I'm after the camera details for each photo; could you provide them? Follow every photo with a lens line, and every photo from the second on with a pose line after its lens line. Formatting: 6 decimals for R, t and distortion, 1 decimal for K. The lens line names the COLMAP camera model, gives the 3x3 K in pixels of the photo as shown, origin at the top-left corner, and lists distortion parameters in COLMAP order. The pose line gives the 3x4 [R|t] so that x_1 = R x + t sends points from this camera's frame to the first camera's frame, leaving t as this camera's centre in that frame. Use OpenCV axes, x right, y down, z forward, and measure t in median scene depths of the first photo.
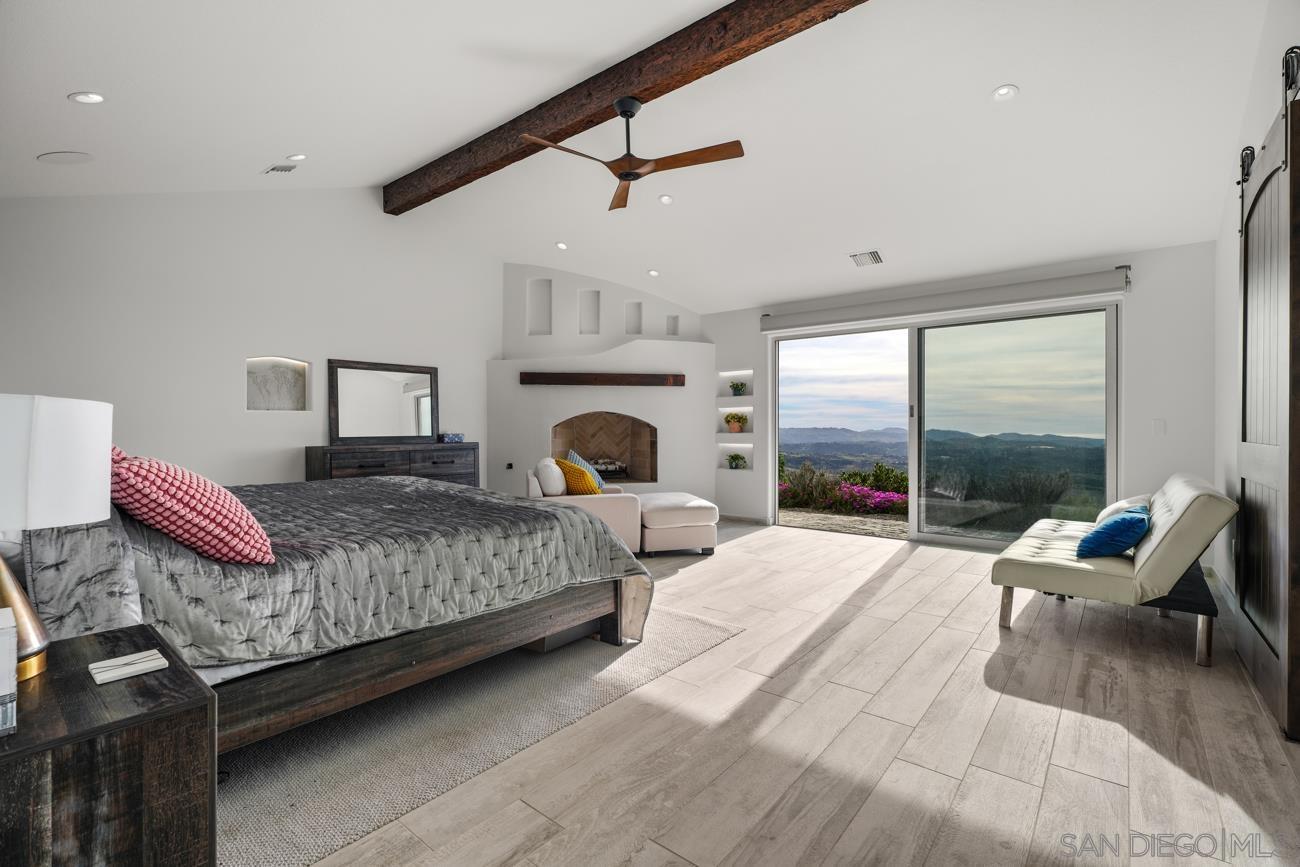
lens RADIAL K [[578.9, 0, 655.8], [0, 578.9, 430.1], [0, 0, 1]] dist [-0.004982, 0.002732]
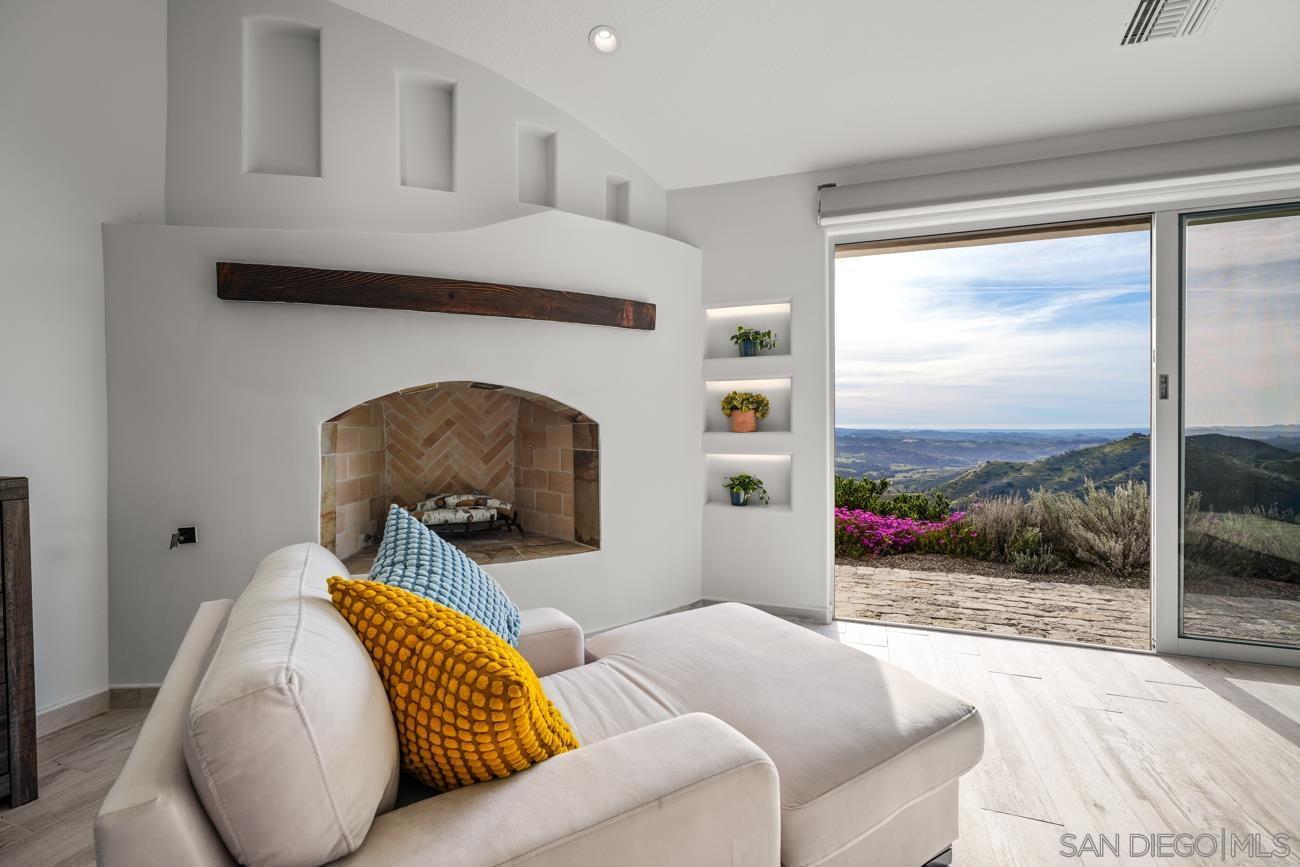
lens RADIAL K [[578.9, 0, 636.1], [0, 578.9, 424.0], [0, 0, 1]] dist [-0.004982, 0.002732]
pose [[0.953916, -0.000871, 0.300073, -0.096162], [0.002550, 0.999983, -0.005206, -0.000109], [-0.300063, 0.005731, 0.953902, 0.565540]]
